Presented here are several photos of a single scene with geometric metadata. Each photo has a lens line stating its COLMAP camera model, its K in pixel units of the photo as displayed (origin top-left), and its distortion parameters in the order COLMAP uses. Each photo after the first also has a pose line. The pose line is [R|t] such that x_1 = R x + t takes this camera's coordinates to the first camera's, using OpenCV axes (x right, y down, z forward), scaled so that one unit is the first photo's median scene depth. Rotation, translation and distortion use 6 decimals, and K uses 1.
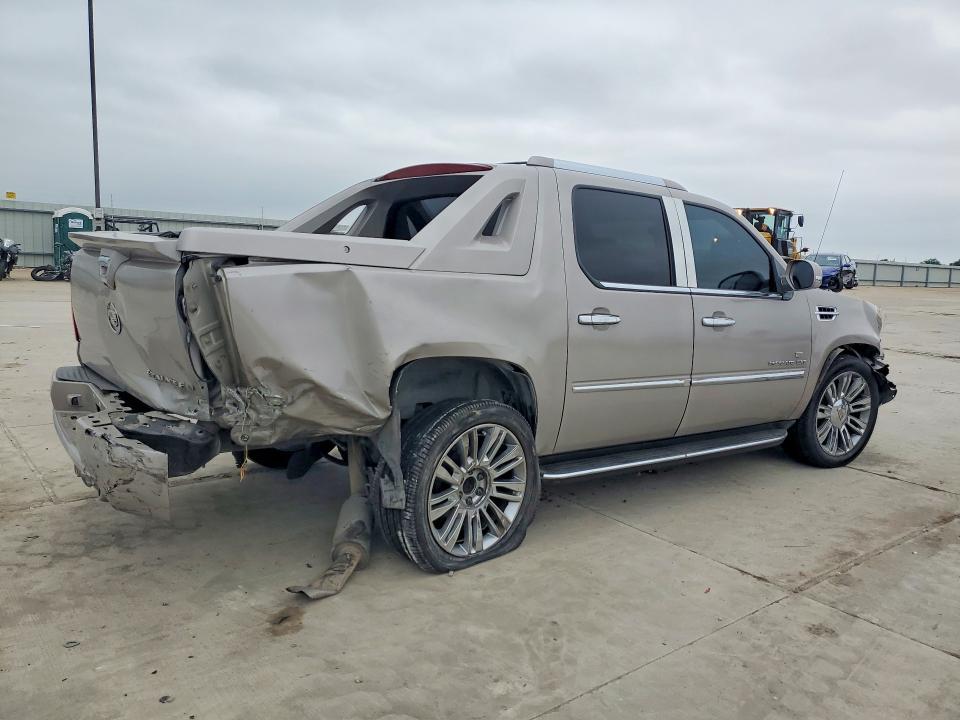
lens RADIAL K [[716.2, 0, 480.0], [0, 716.2, 360.0], [0, 0, 1]] dist [0.006806, -0.004653]
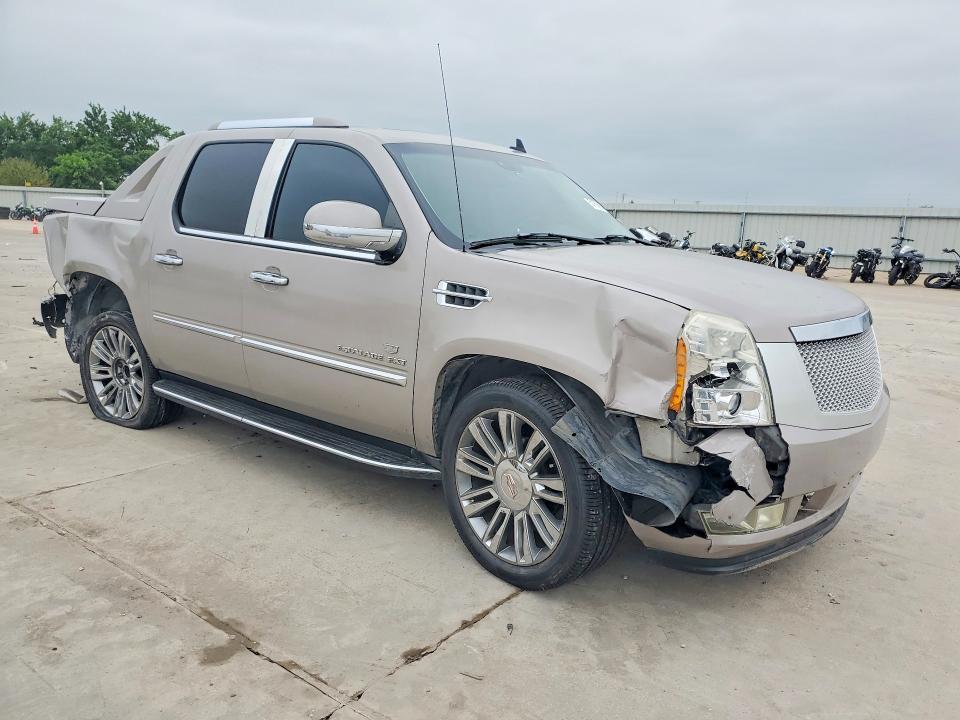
lens RADIAL K [[716.2, 0, 480.0], [0, 716.2, 360.0], [0, 0, 1]] dist [0.006806, -0.004653]
pose [[0.294271, 0.153583, -0.943301, 1.248986], [-0.171736, 0.979435, 0.105892, -0.092667], [0.940165, 0.130838, 0.314596, 0.992782]]
